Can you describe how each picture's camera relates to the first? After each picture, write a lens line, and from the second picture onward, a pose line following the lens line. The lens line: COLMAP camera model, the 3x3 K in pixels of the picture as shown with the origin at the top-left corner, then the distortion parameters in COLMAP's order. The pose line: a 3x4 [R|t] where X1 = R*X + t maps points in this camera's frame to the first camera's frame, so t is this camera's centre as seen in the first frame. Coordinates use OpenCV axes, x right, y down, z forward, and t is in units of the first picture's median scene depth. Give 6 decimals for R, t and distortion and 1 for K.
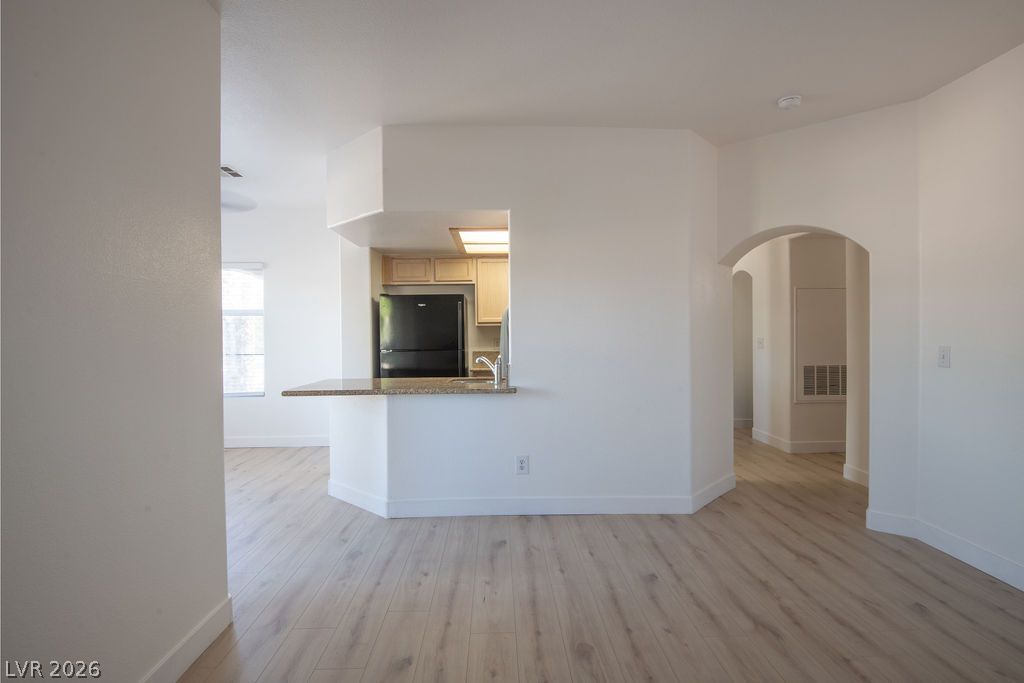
lens RADIAL K [[517.3, 0, 512.8], [0, 517.3, 333.2], [0, 0, 1]] dist [-0.017470, -0.001050]
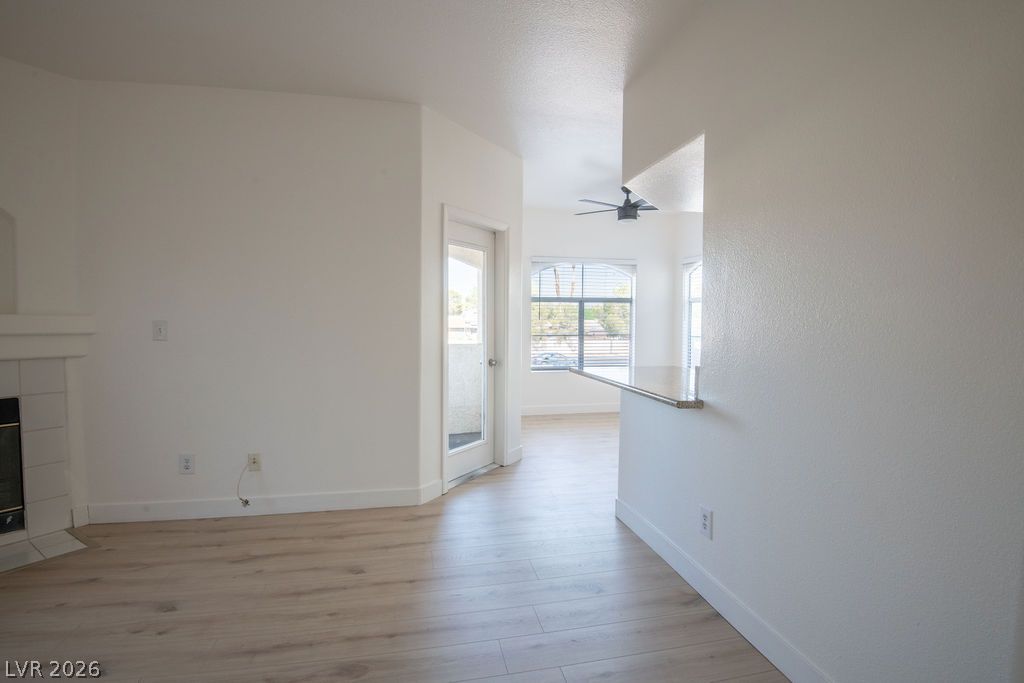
lens RADIAL K [[480.6, 0, 510.8], [0, 480.6, 331.1], [0, 0, 1]] dist [-0.024941, -0.005383]
pose [[0.165501, 0.033972, -0.985624, 0.530727], [-0.009857, 0.999414, 0.032793, -0.005258], [0.986160, 0.004288, 0.165739, 0.610984]]
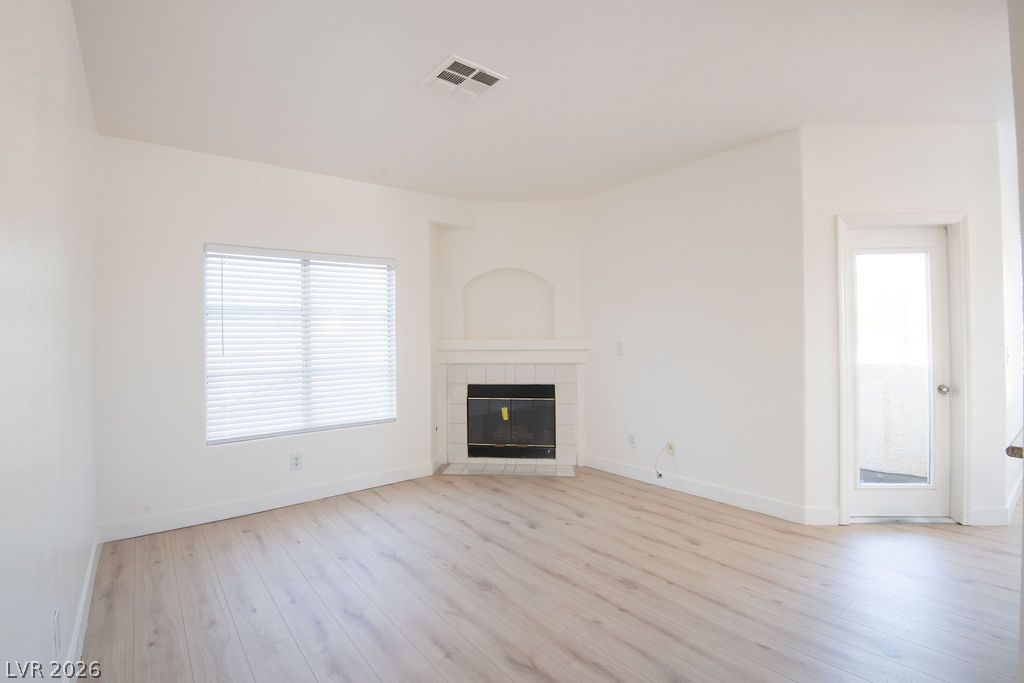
lens RADIAL K [[480.6, 0, 513.3], [0, 480.6, 338.4], [0, 0, 1]] dist [-0.024941, -0.005383]
pose [[-0.807398, 0.014960, -0.589818, 0.579764], [0.016620, 0.999858, 0.002609, -0.005660], [0.589773, -0.007696, -0.807532, 0.972020]]
